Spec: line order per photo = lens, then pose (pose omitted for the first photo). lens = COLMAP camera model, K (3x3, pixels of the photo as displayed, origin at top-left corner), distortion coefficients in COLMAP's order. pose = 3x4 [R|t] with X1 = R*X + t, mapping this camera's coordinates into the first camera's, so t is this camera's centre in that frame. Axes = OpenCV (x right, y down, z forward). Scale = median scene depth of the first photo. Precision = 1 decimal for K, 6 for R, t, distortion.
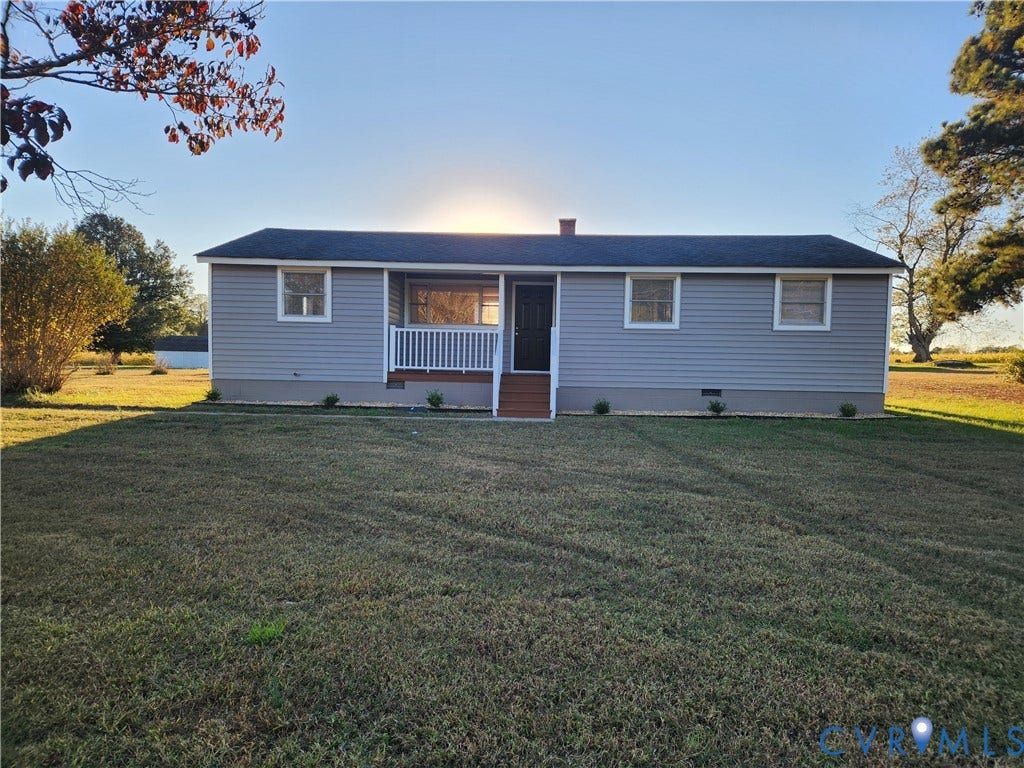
lens RADIAL K [[753.9, 0, 512.0], [0, 753.9, 384.0], [0, 0, 1]] dist [0.032944, -0.000693]
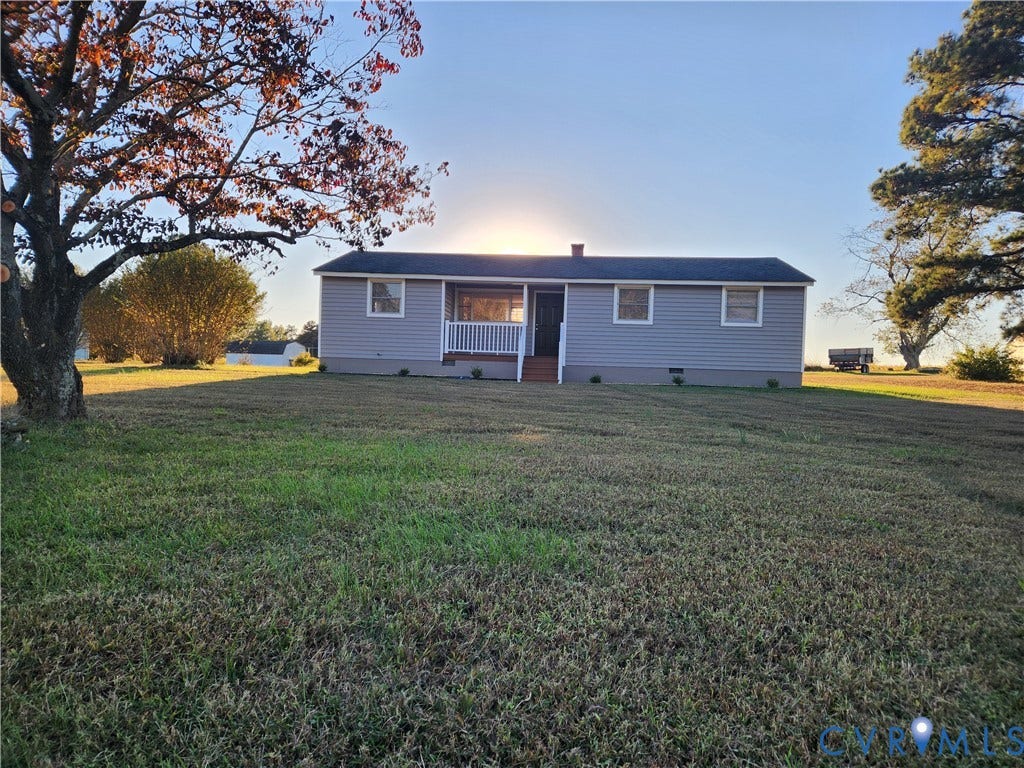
lens RADIAL K [[935.8, 0, 512.0], [0, 935.8, 384.0], [0, 0, 1]] dist [0.049915, -0.000673]
pose [[0.999088, 0.010359, -0.041429, 0.035337], [-0.012441, 0.998655, -0.050332, 0.125461], [0.040852, 0.050802, 0.997873, -0.719870]]
